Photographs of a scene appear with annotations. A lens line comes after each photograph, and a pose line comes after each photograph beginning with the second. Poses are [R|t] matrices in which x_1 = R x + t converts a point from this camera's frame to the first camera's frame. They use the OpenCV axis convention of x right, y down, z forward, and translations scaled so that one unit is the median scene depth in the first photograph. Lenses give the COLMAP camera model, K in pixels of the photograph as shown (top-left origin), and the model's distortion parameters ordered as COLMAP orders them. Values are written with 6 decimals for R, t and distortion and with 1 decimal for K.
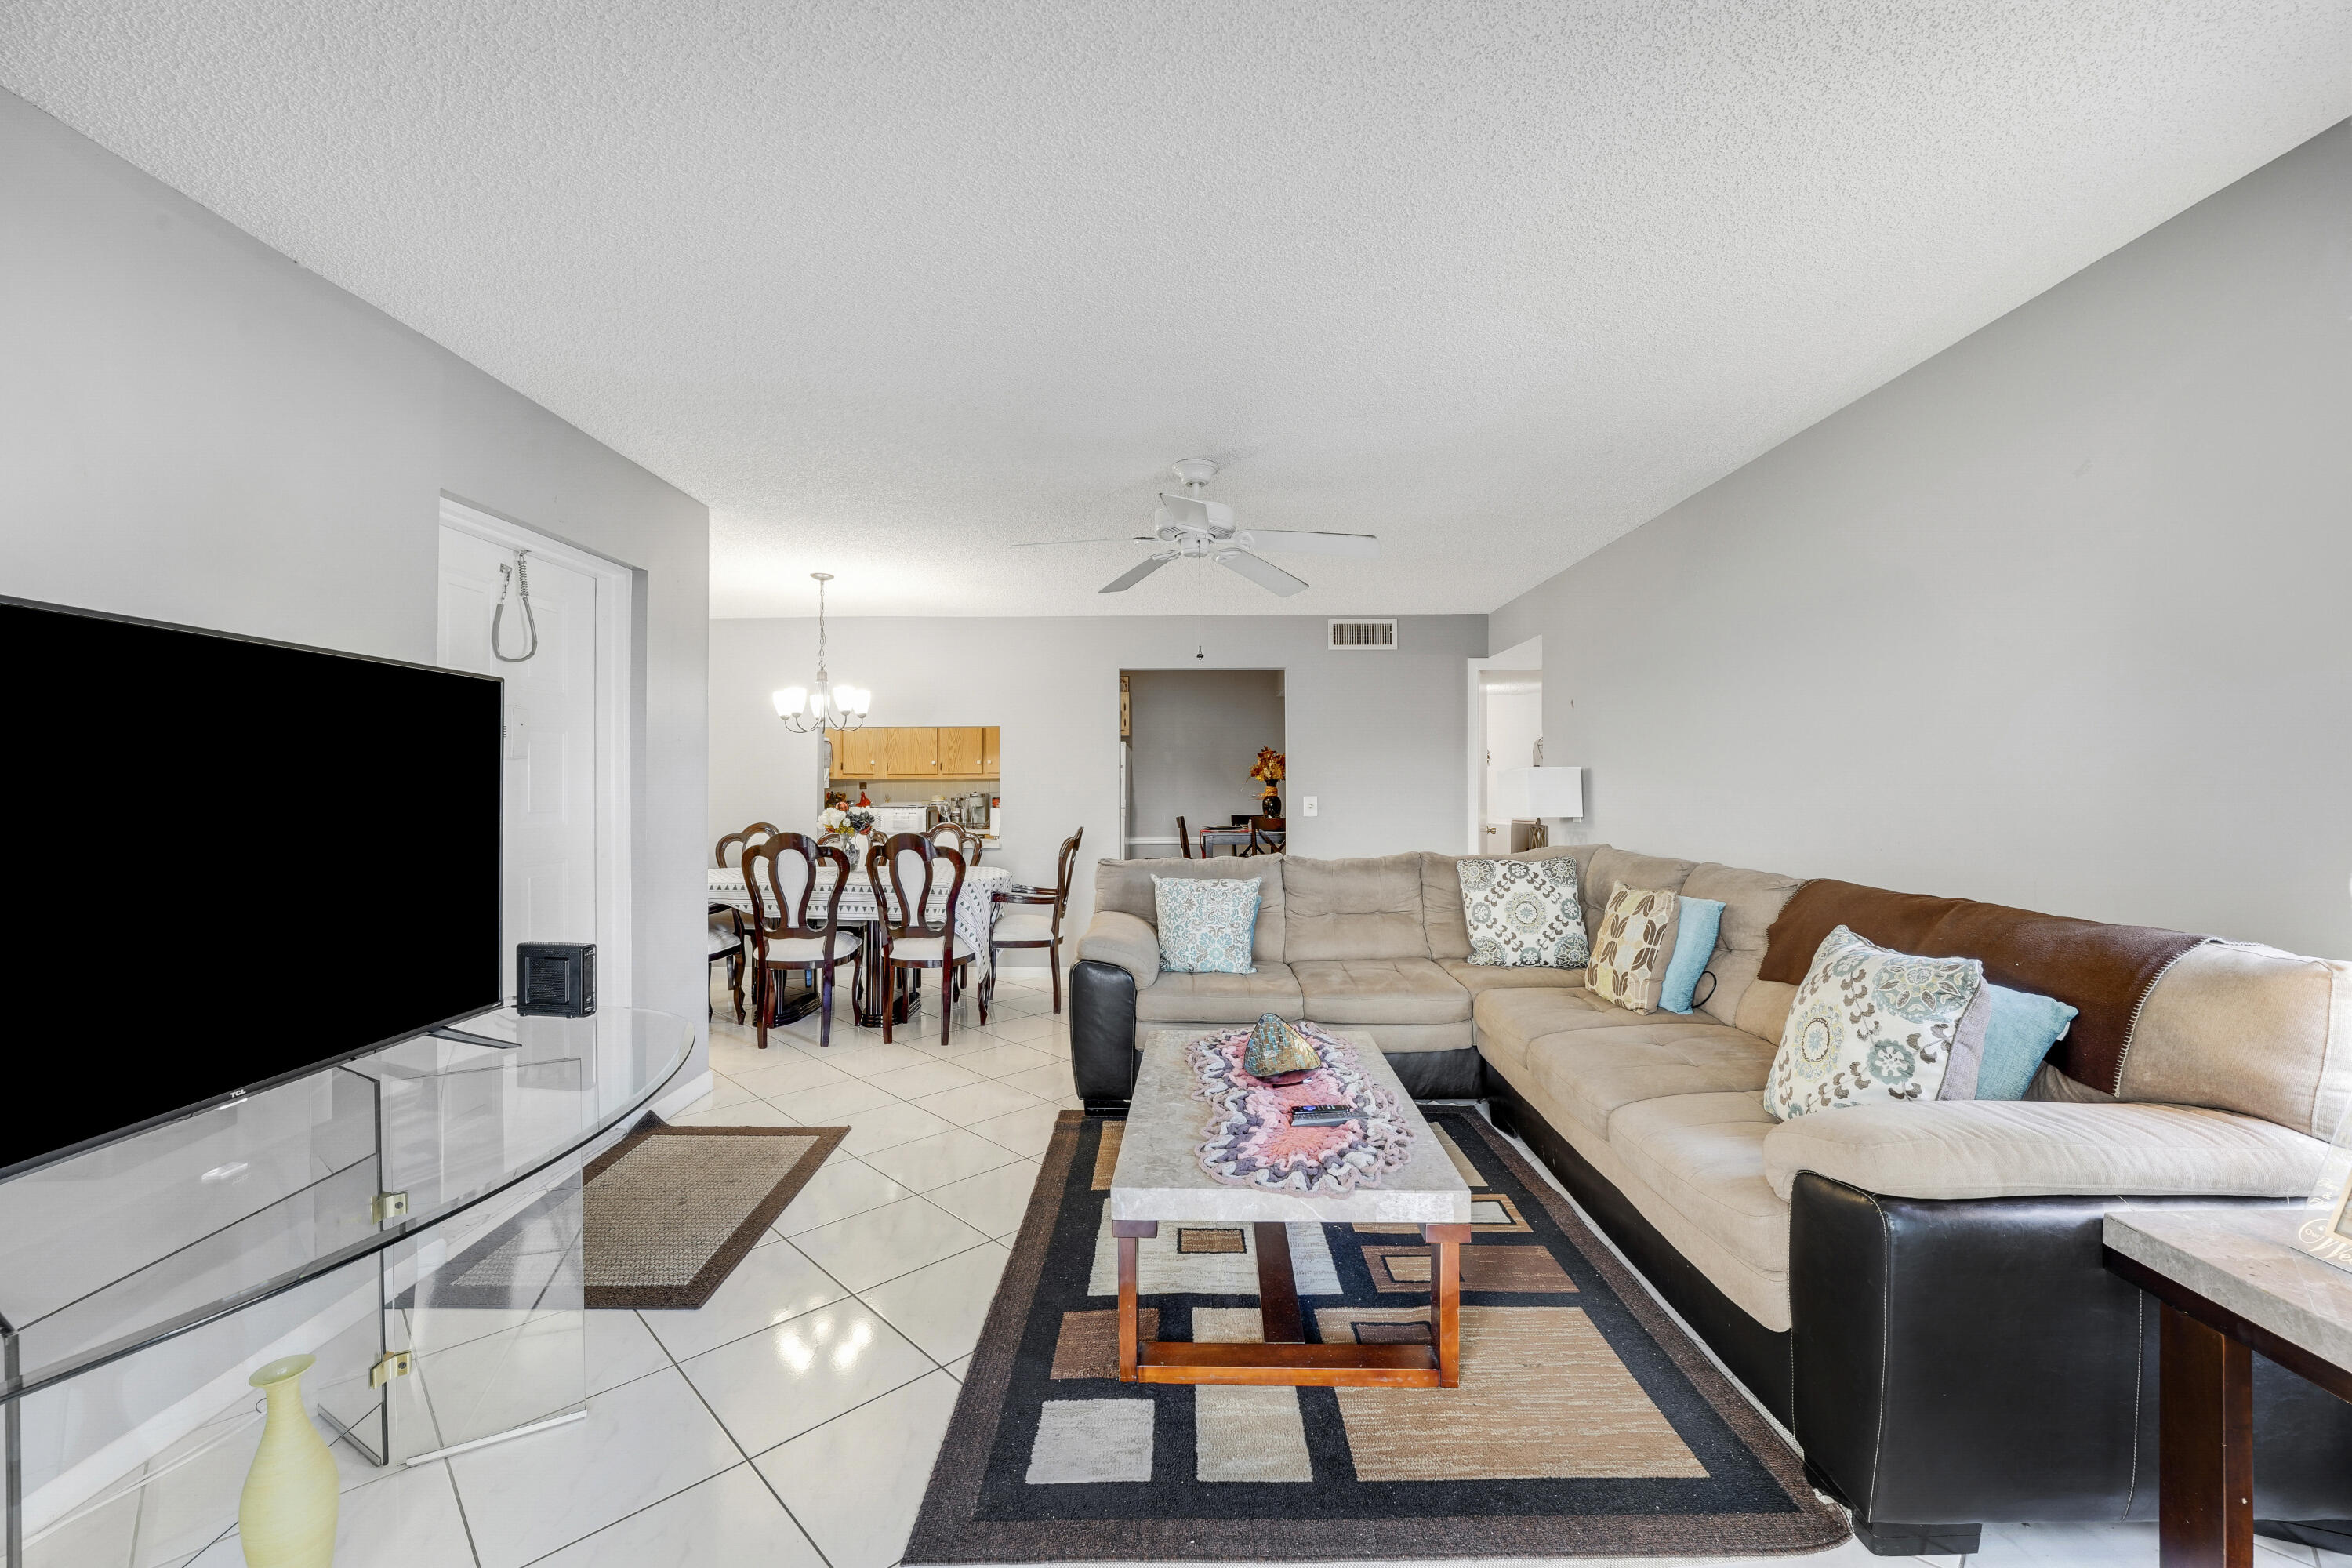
lens RADIAL K [[956.2, 0, 1181.5], [0, 956.2, 792.4], [0, 0, 1]] dist [-0.001246, -0.000089]
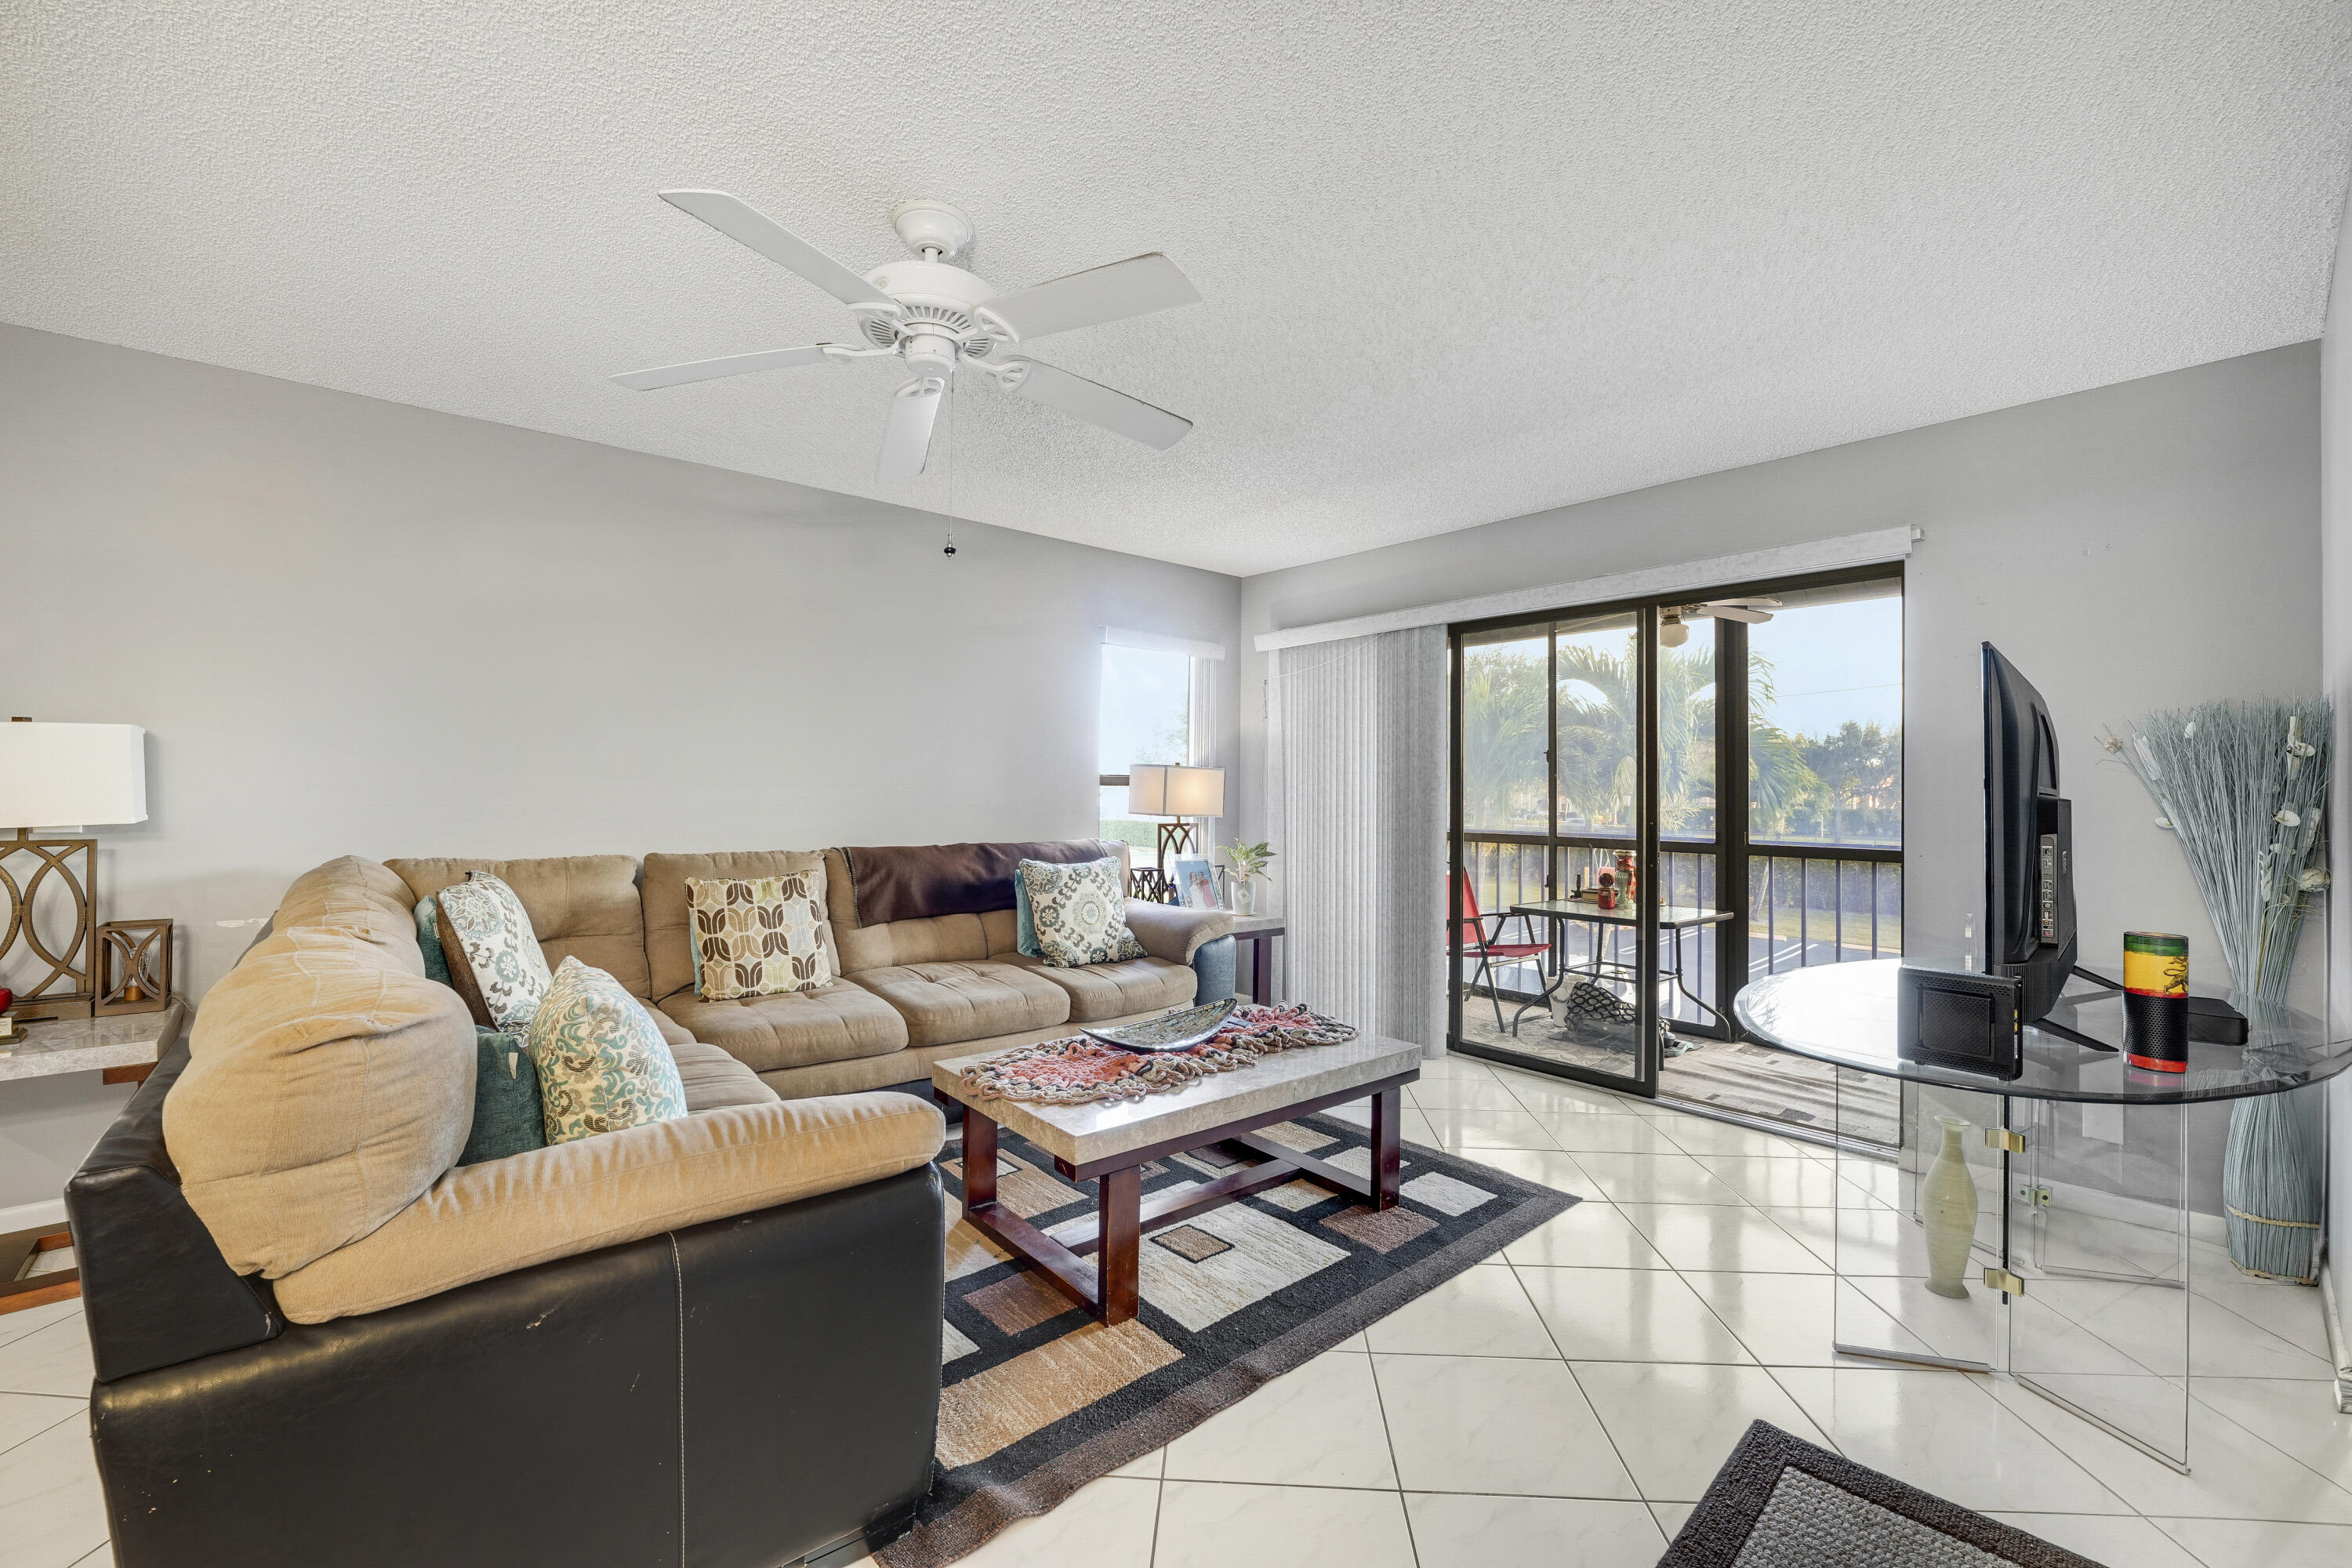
lens RADIAL K [[956.2, 0, 1175.4], [0, 956.2, 783.1], [0, 0, 1]] dist [-0.001246, -0.000089]
pose [[-0.659152, -0.007676, 0.751971, -0.776669], [-0.009449, 0.999954, 0.001925, -0.002382], [-0.751951, -0.005837, -0.659193, 1.878476]]
